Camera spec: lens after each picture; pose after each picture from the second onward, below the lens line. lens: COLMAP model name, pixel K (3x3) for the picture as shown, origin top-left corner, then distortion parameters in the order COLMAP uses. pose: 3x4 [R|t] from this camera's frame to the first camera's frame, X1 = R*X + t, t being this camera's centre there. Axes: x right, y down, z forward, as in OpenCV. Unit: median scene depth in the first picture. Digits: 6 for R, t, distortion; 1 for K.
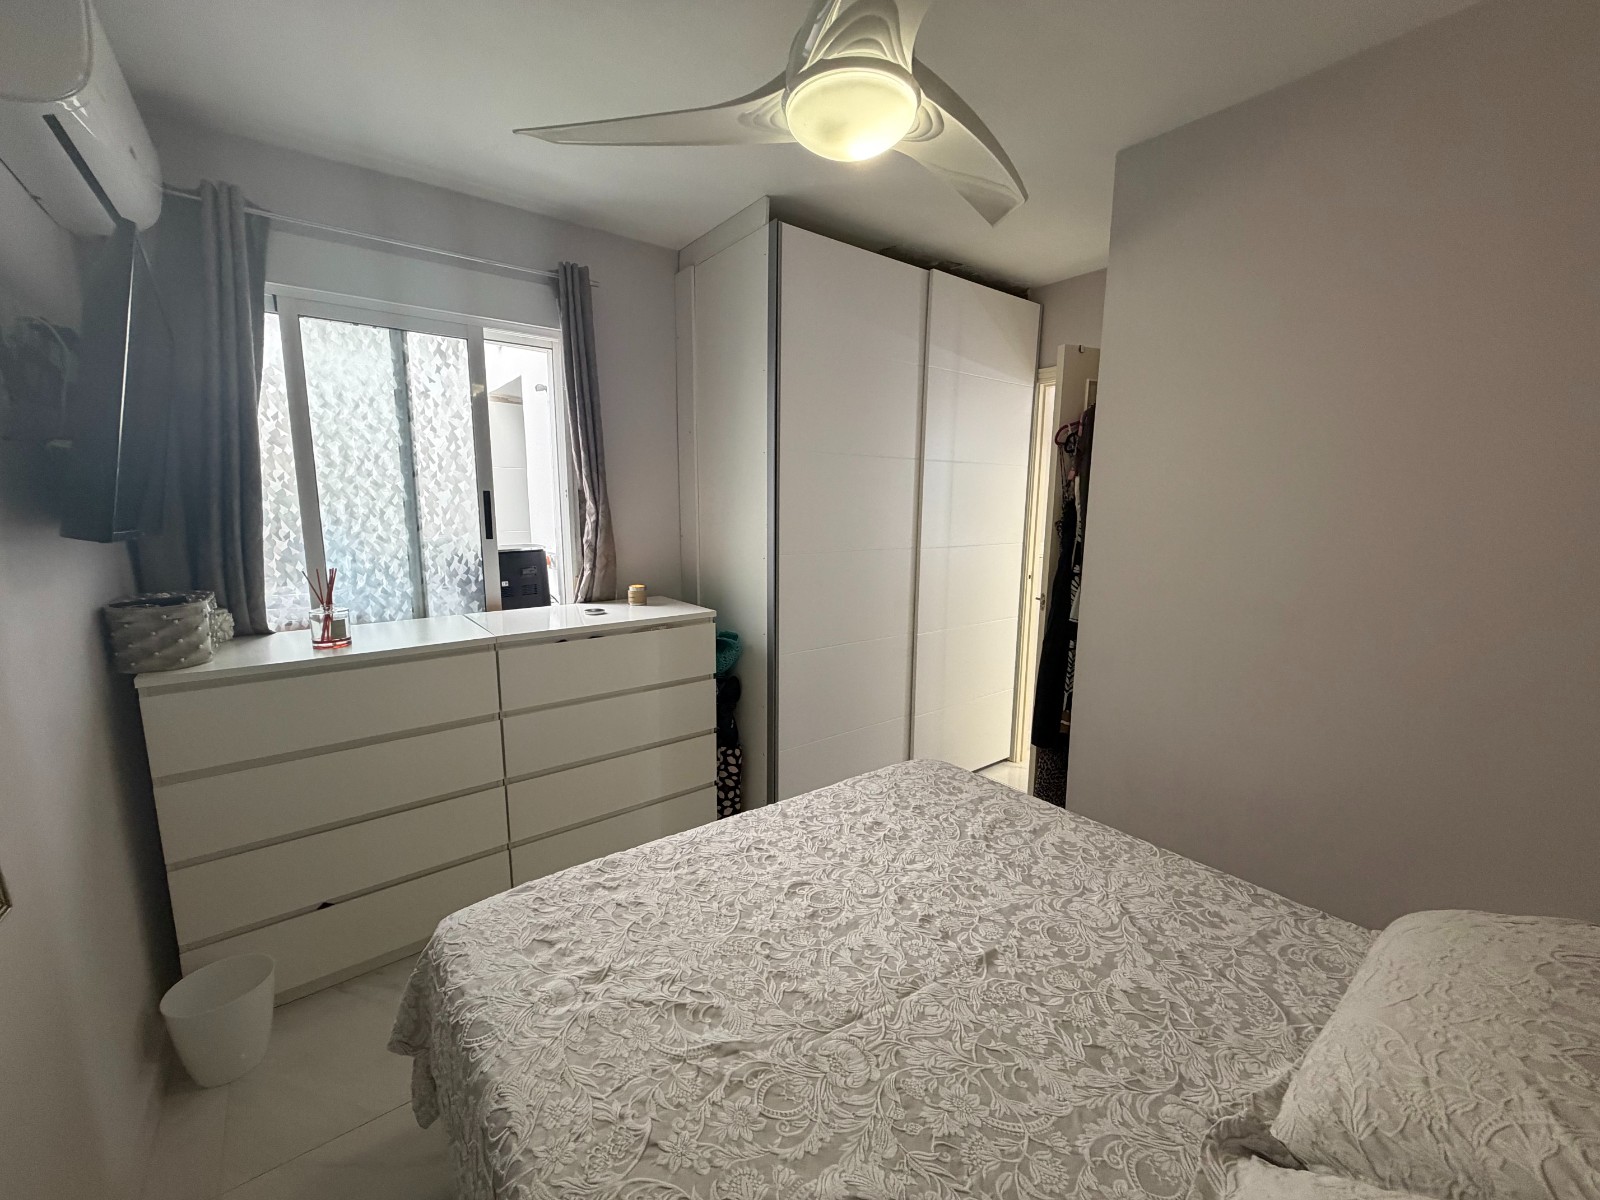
lens RADIAL K [[638.0, 0, 796.2], [0, 638.0, 601.3], [0, 0, 1]] dist [-0.000459, 0.000238]
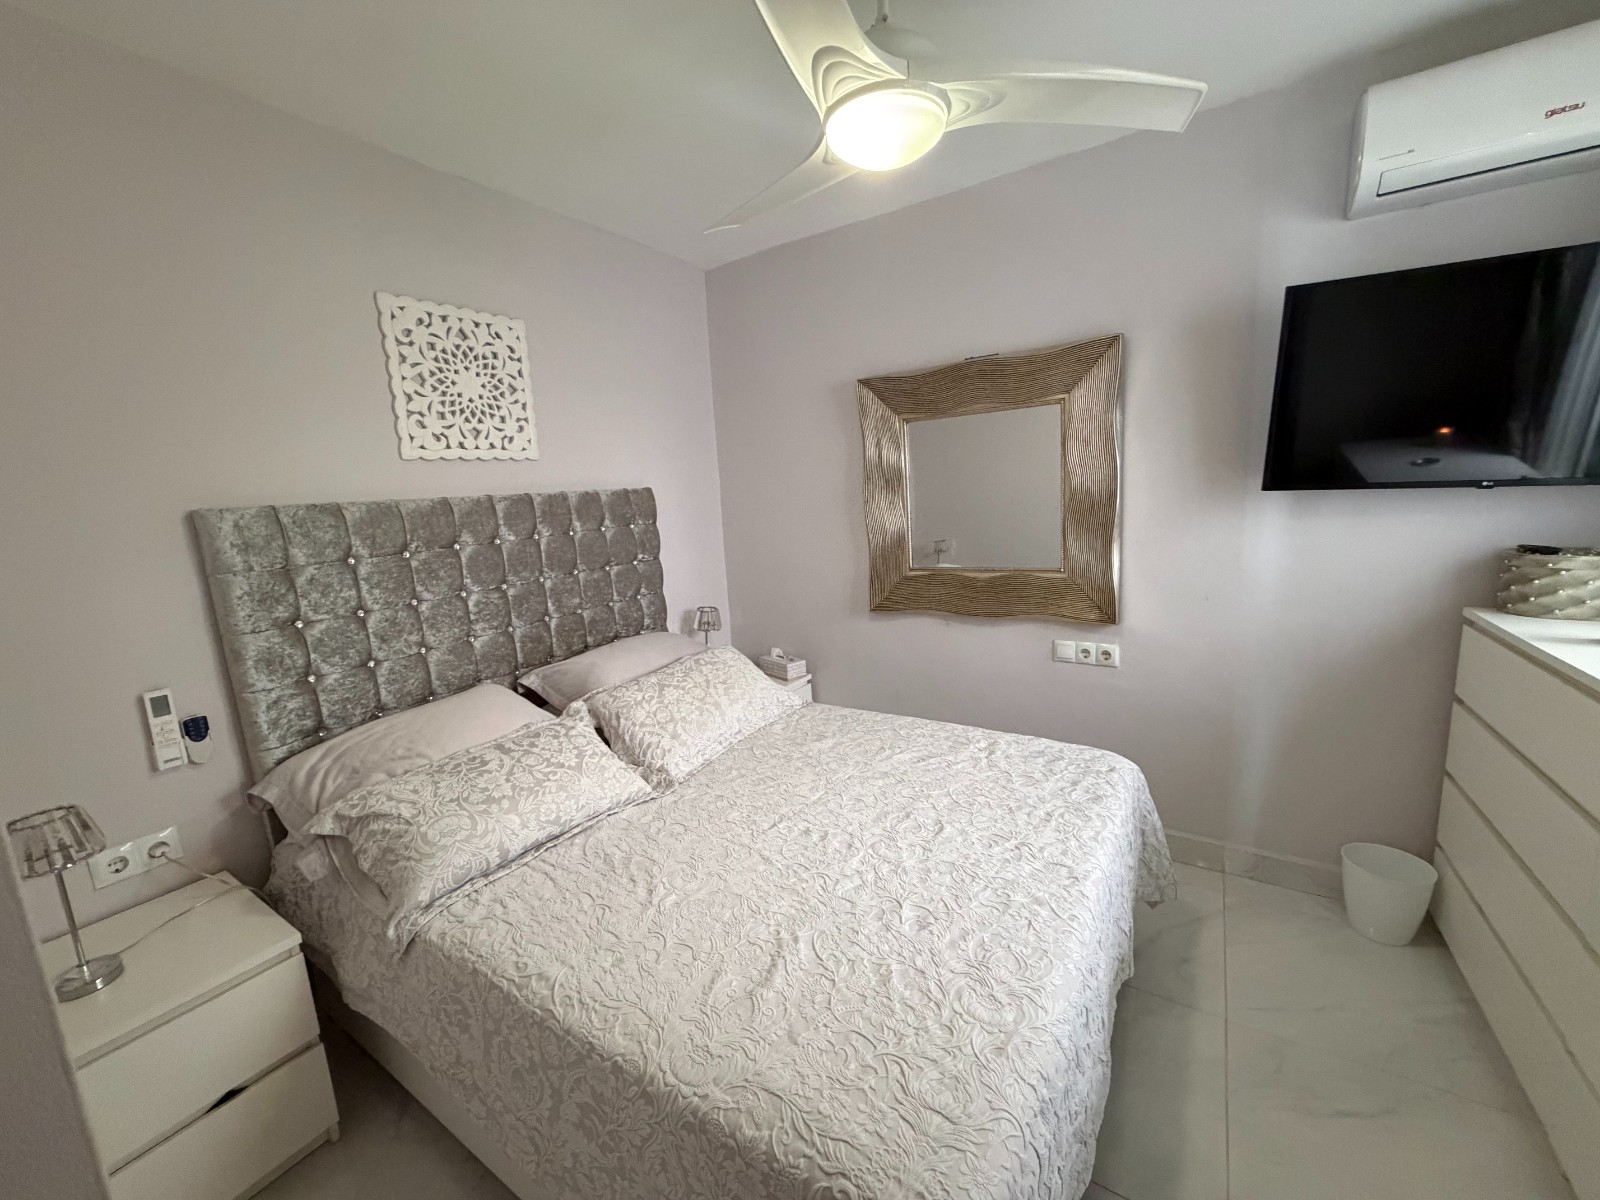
lens RADIAL K [[638.0, 0, 796.2], [0, 638.0, 601.3], [0, 0, 1]] dist [-0.000459, 0.000238]
pose [[-0.944712, 0.103430, -0.311160, 0.539382], [0.000712, 0.949593, 0.313484, -0.280649], [0.327899, 0.295930, -0.897166, 1.788929]]
